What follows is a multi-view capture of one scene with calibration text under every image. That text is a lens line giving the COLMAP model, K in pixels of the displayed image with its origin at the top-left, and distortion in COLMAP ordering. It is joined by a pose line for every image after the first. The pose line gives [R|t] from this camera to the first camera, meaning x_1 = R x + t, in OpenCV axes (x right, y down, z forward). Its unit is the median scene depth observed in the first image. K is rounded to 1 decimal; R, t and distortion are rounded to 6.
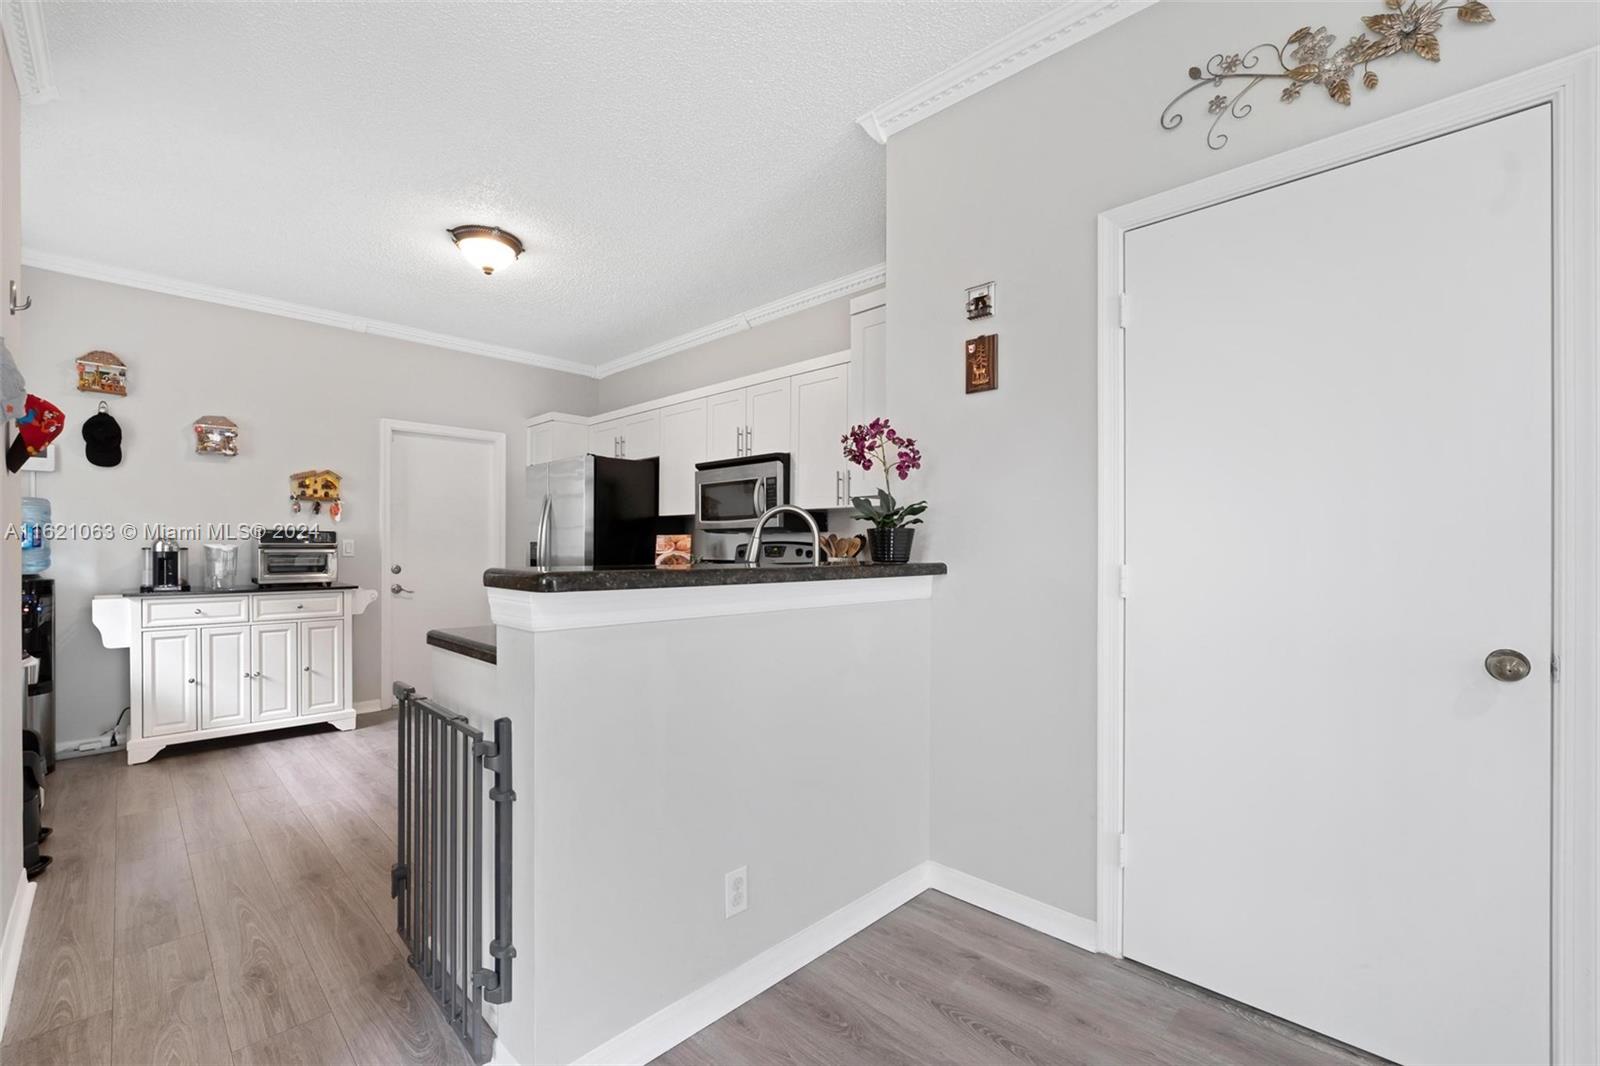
lens RADIAL K [[682.4, 0, 796.5], [0, 682.4, 555.3], [0, 0, 1]] dist [-0.017164, -0.000547]
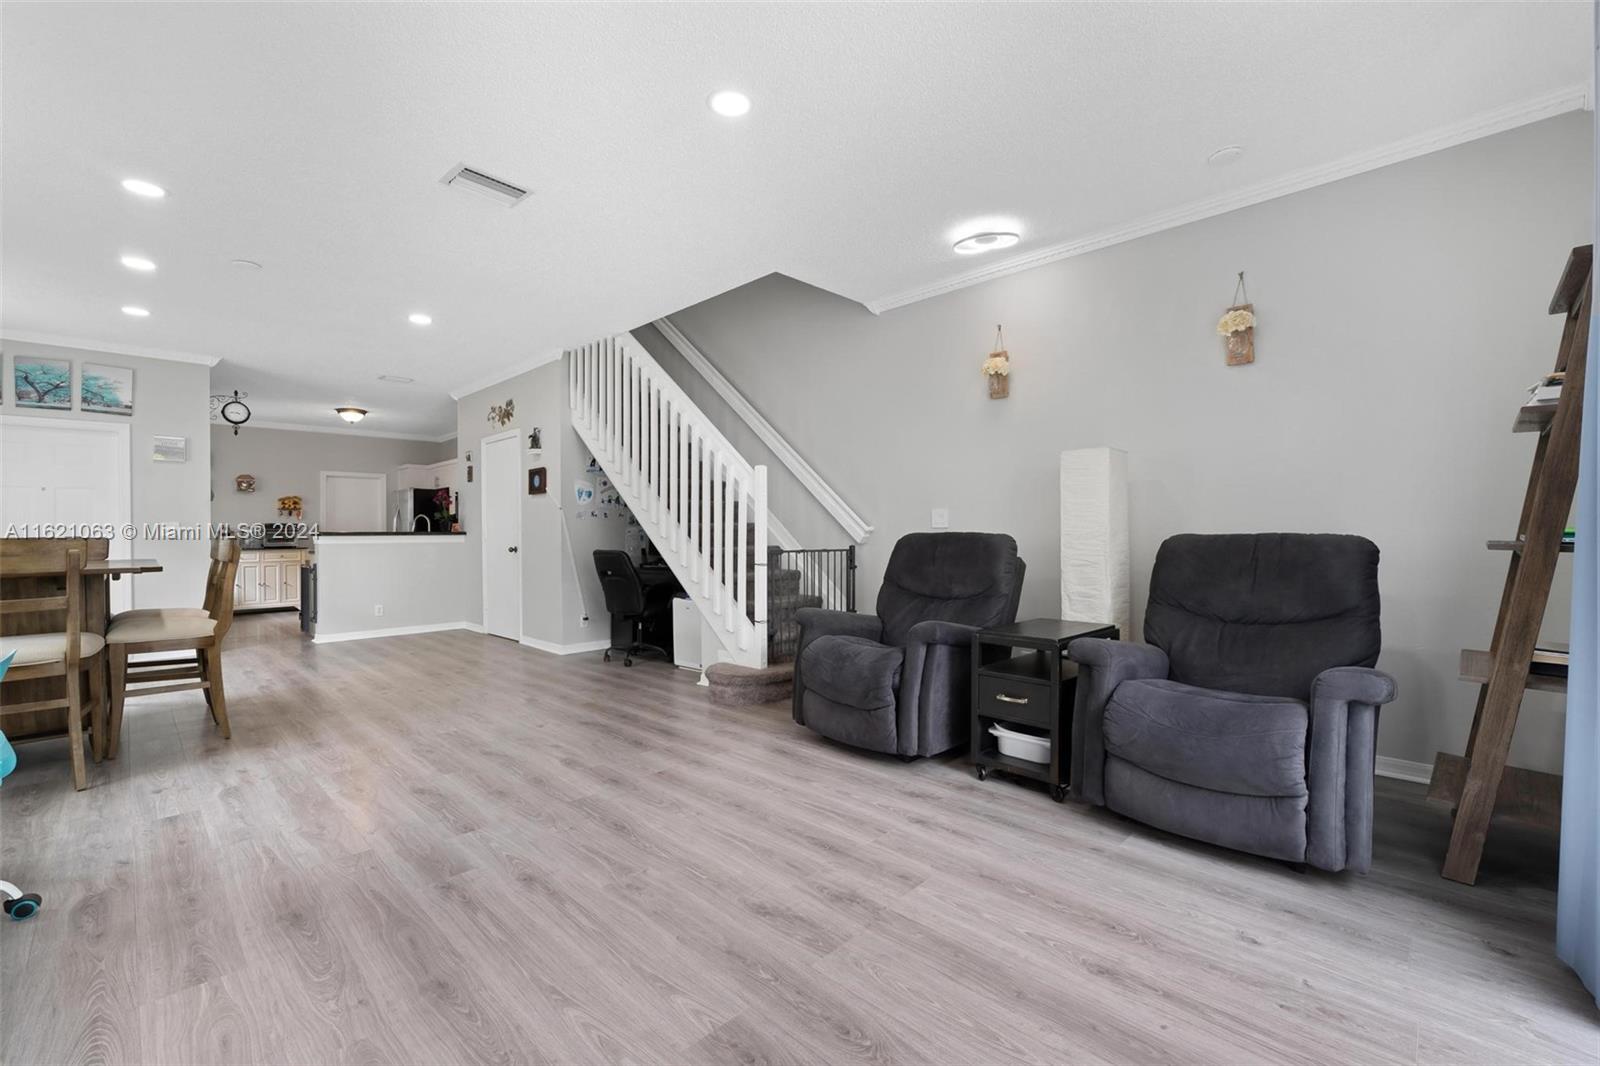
lens RADIAL K [[674.1, 0, 800.0], [0, 674.1, 533.0], [0, 0, 1]] dist [-0.013127, 0.000044]
pose [[0.999925, -0.011908, 0.002869, 1.070890], [0.011938, 0.999875, -0.010395, 0.042414], [-0.002745, 0.010428, 0.999942, -1.342733]]
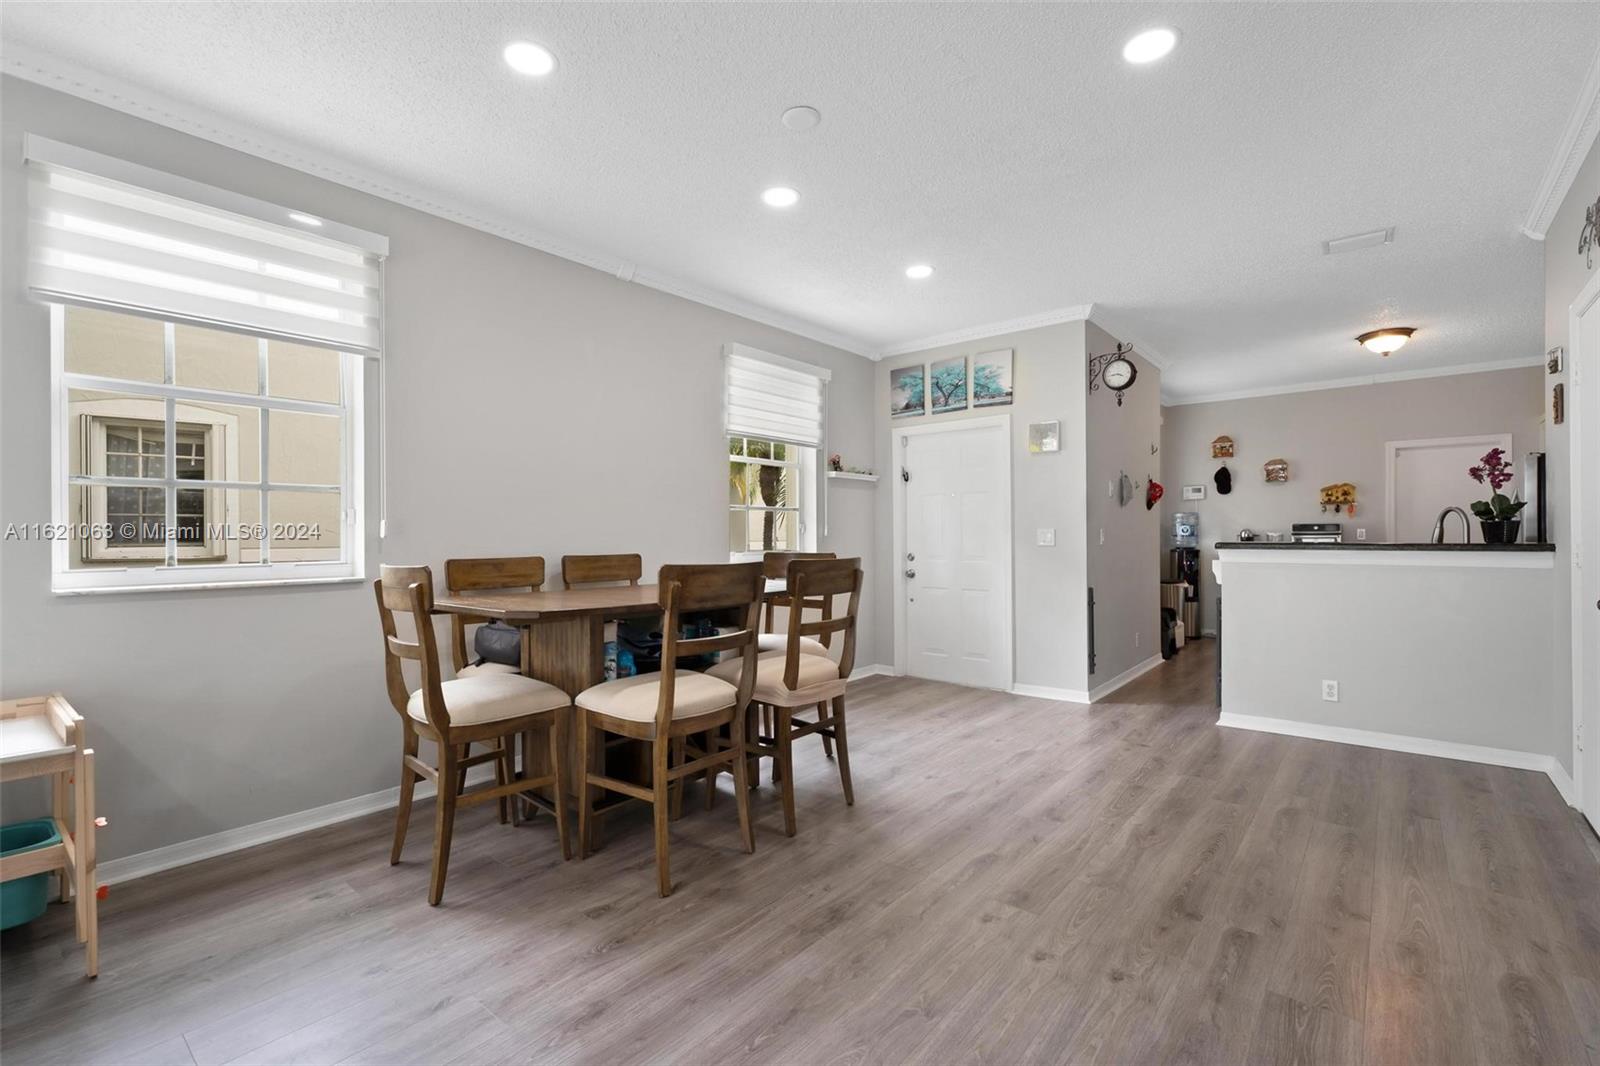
lens RADIAL K [[707.0, 0, 804.9], [0, 707.0, 535.7], [0, 0, 1]] dist [0.002564, -0.000373]
pose [[0.082439, -0.003150, -0.996591, 0.892865], [-0.005831, 0.999976, -0.003643, 0.005702], [0.996579, 0.006112, 0.082419, -0.384255]]
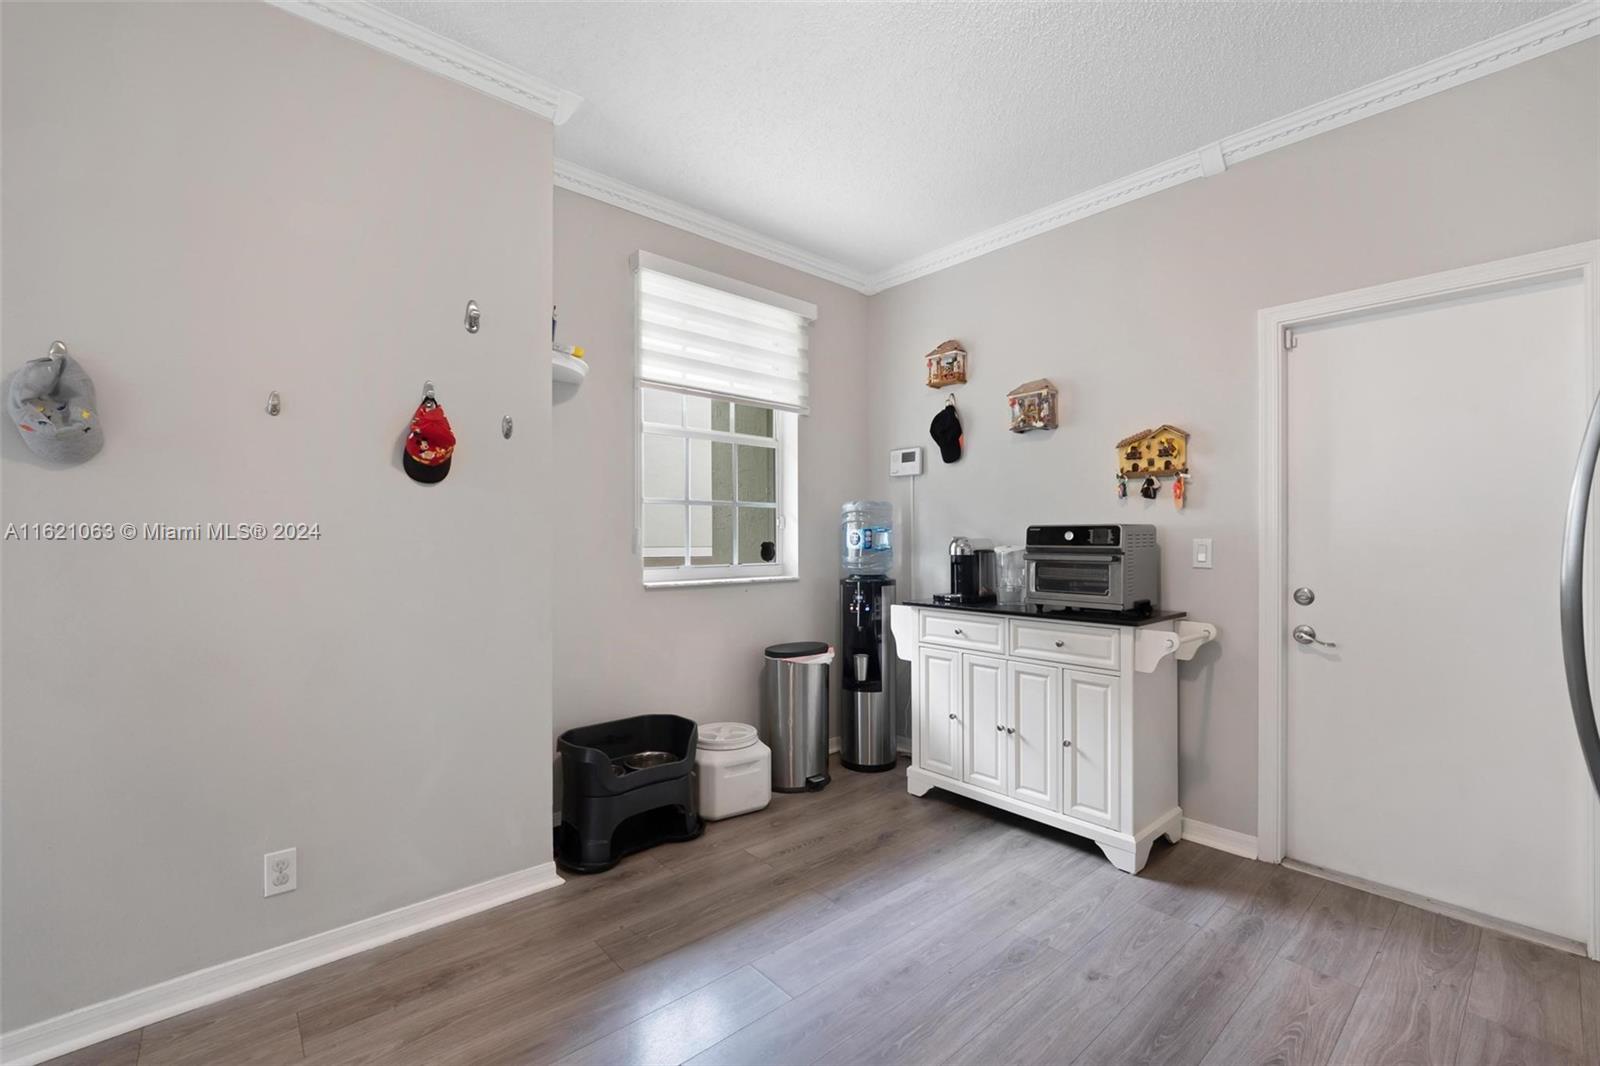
lens RADIAL K [[674.1, 0, 800.0], [0, 674.1, 533.0], [0, 0, 1]] dist [-0.013127, 0.000044]
pose [[-0.069926, -0.011428, -0.997487, -0.076299], [-0.013573, 0.999853, -0.010504, -0.020064], [0.997460, 0.012804, -0.070070, 0.804605]]
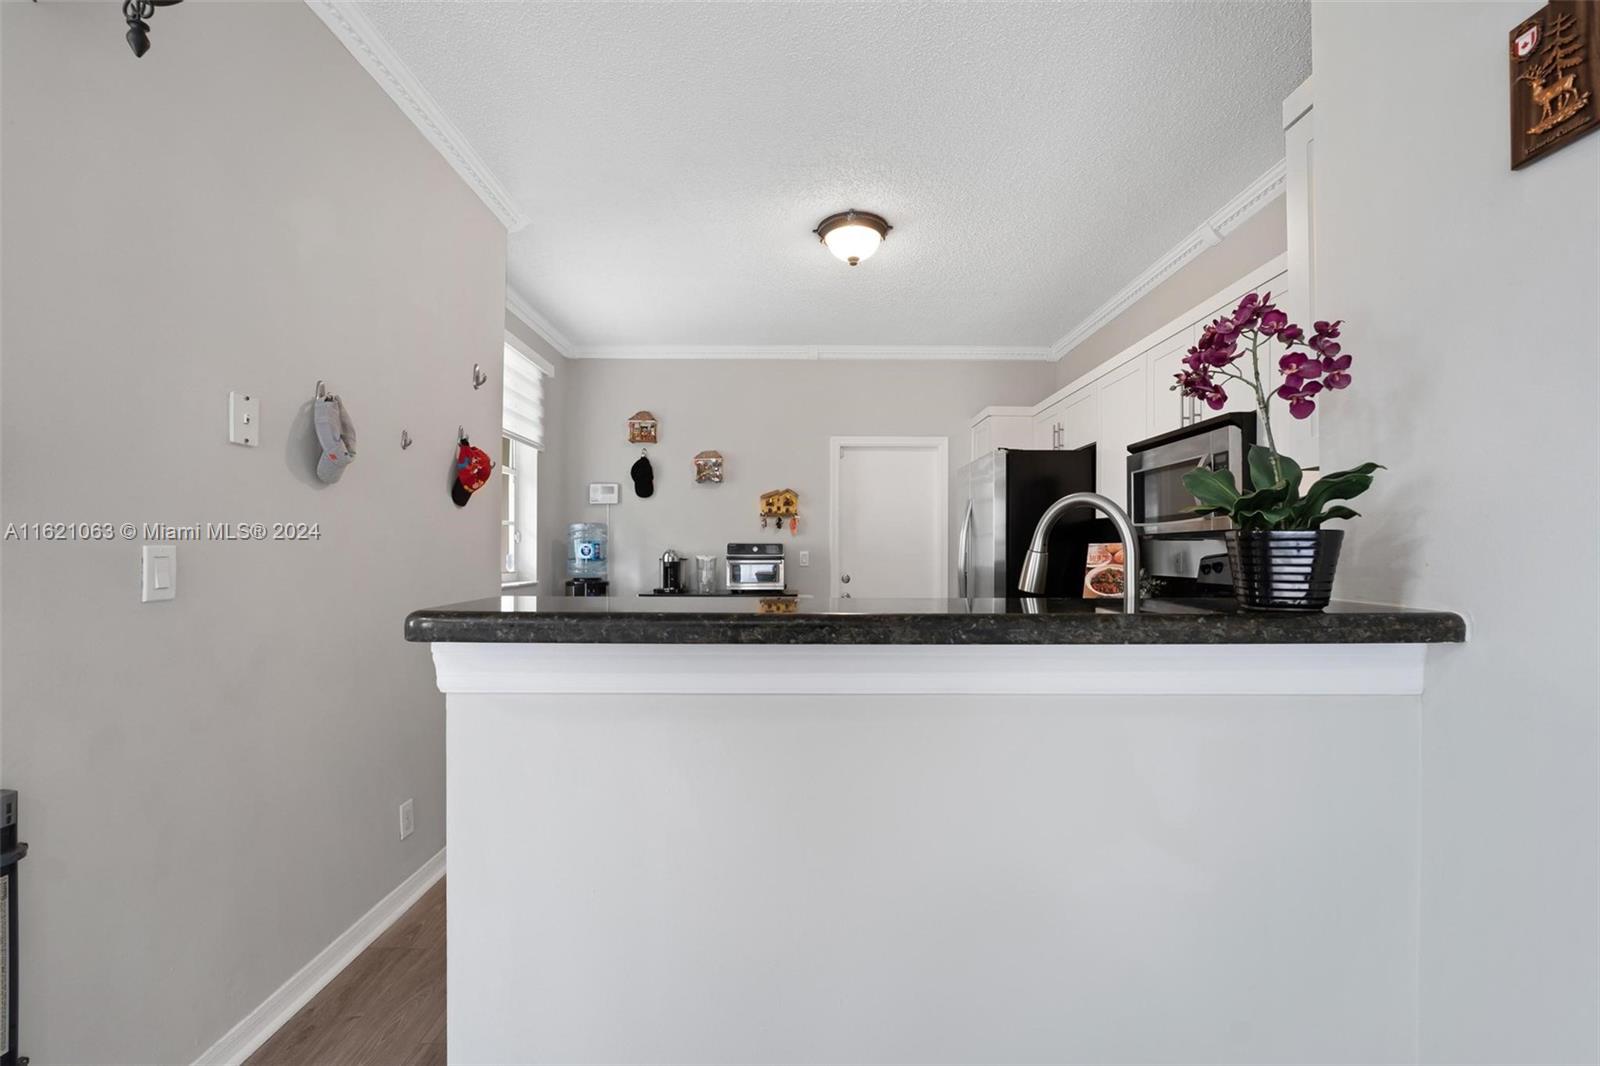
lens RADIAL K [[679.2, 0, 794.4], [0, 679.2, 549.6], [0, 0, 1]] dist [-0.013939, 0.000137]
pose [[0.699941, -0.005786, -0.714177, 0.128078], [-0.006871, 0.999866, -0.014835, -0.010079], [0.714167, 0.015291, 0.699808, 0.254660]]
